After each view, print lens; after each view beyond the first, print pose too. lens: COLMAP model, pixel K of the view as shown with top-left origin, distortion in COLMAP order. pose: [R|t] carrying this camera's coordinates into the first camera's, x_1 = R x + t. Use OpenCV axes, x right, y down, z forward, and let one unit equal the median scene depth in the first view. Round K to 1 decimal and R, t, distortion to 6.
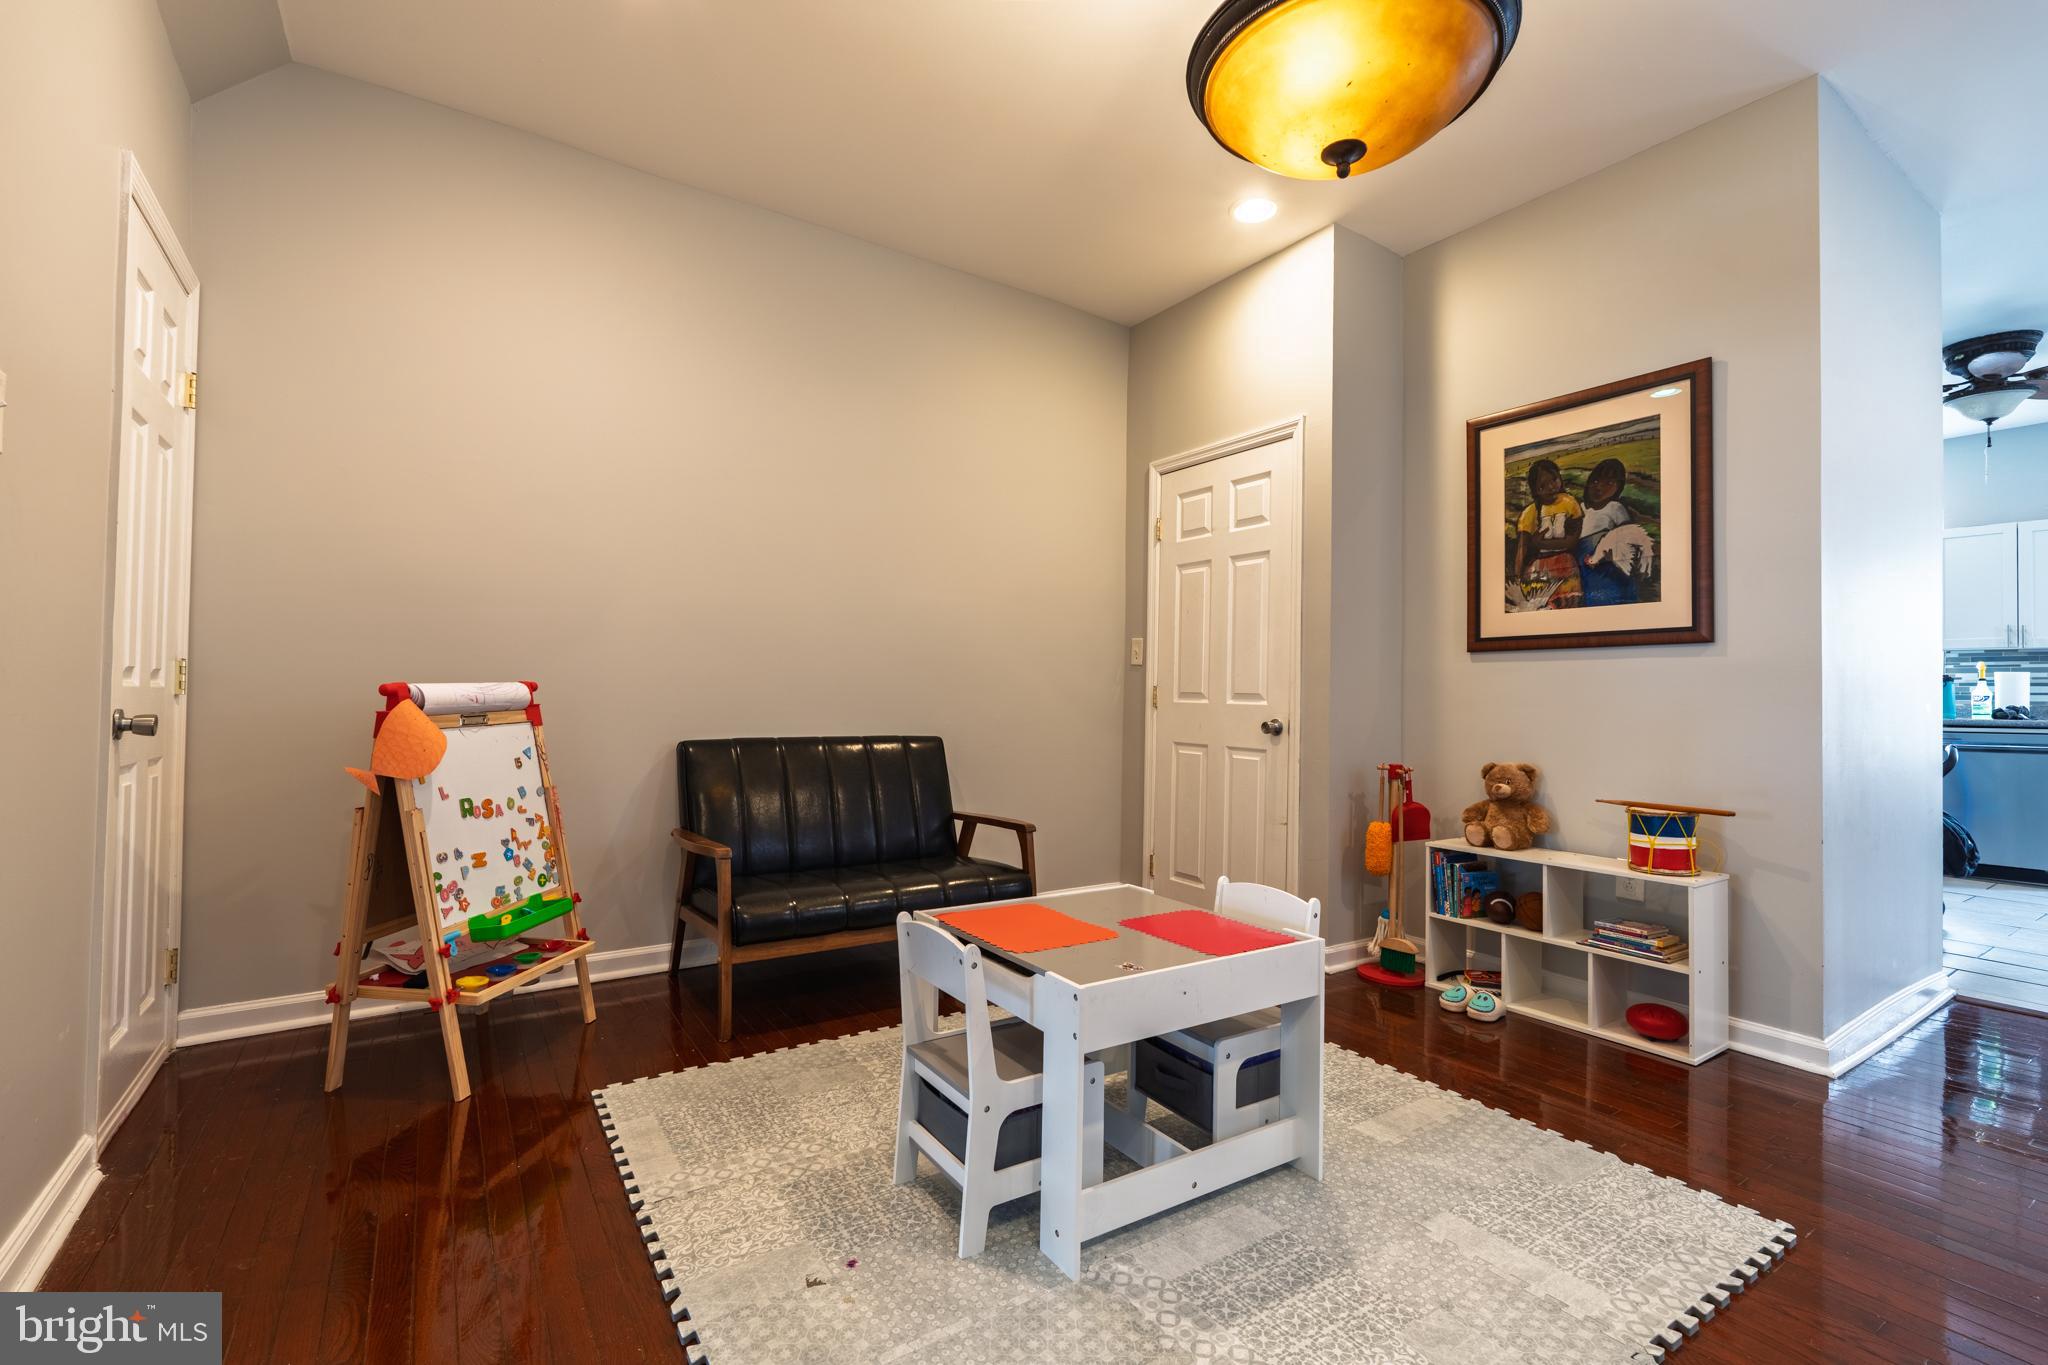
lens RADIAL K [[923.7, 0, 1024.0], [0, 923.7, 682.5], [0, 0, 1]] dist [-0.002734, -0.000328]
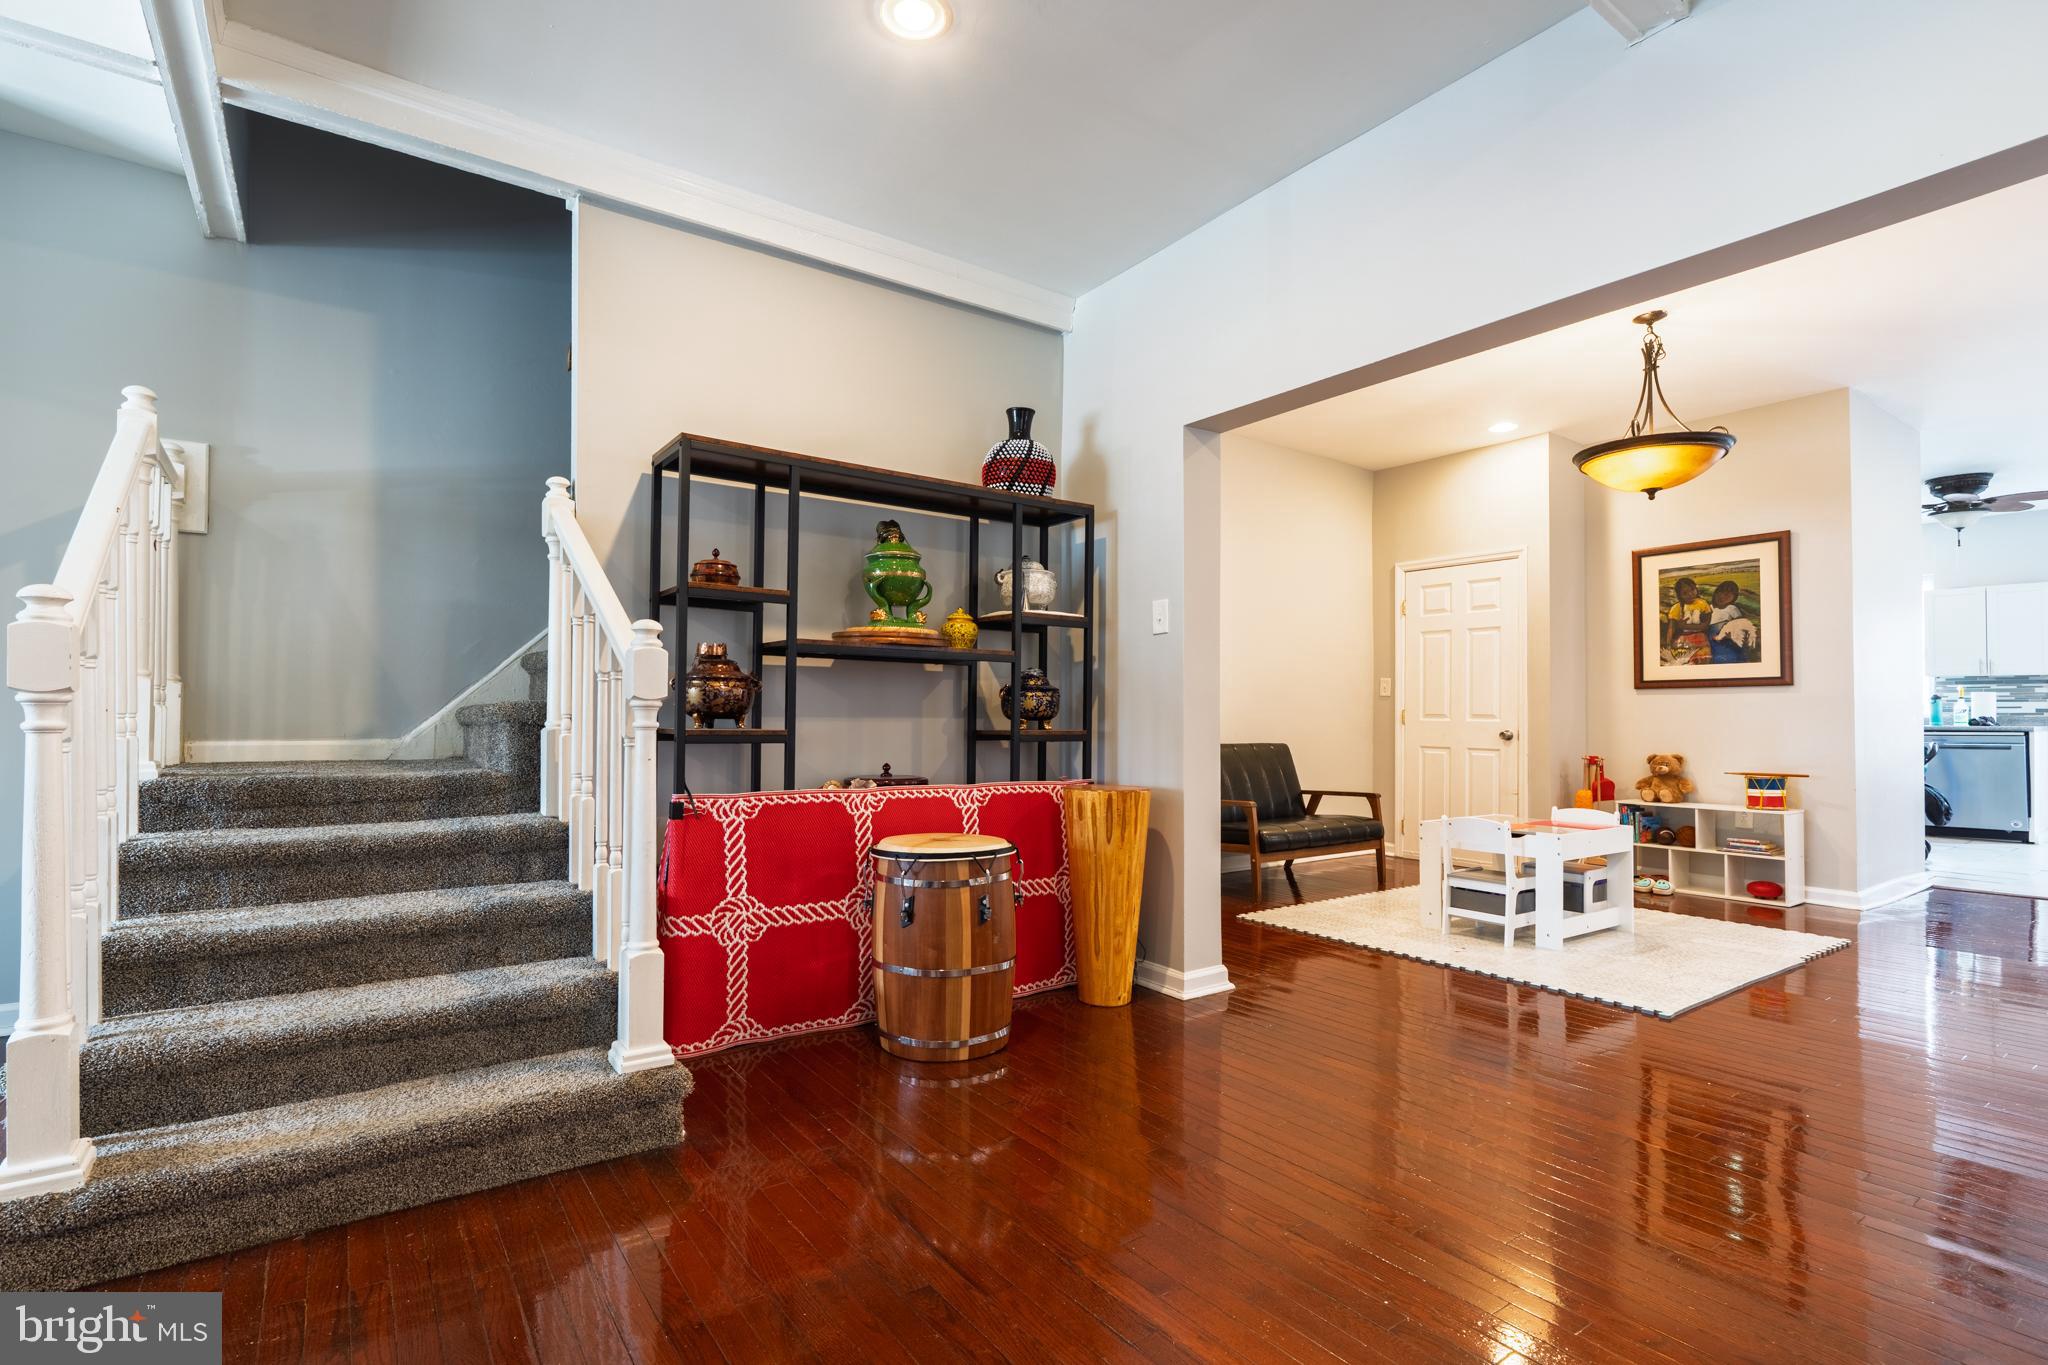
lens RADIAL K [[900.1, 0, 1021.4], [0, 900.1, 702.0], [0, 0, 1]] dist [0.001422, 0.000224]
pose [[0.999781, -0.011368, -0.017551, -0.653961], [0.011378, 0.999935, 0.000446, -0.024289], [0.017545, -0.000645, 0.999846, -0.709598]]
